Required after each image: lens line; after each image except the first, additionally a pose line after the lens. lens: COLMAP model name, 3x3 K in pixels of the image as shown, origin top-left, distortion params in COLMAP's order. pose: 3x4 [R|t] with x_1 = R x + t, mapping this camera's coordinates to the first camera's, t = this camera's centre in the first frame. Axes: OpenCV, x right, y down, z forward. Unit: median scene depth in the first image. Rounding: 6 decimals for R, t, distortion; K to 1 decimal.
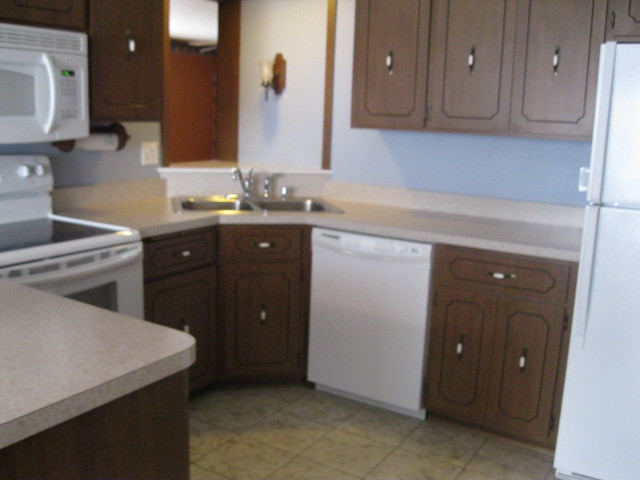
lens RADIAL K [[652.1, 0, 320.0], [0, 652.1, 240.0], [0, 0, 1]] dist [-0.114553, 0.010844]
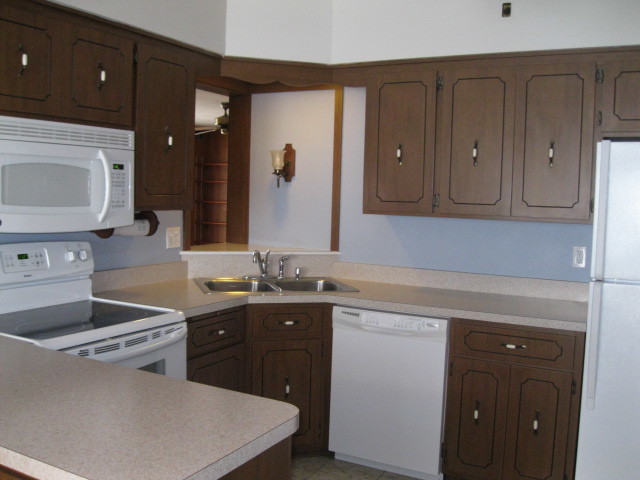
lens RADIAL K [[652.1, 0, 320.0], [0, 652.1, 240.0], [0, 0, 1]] dist [-0.114553, 0.010844]
pose [[0.998231, -0.010792, 0.058475, -0.103329], [0.017404, 0.993355, -0.113771, -0.005624], [-0.056859, 0.114587, 0.991785, -0.087180]]
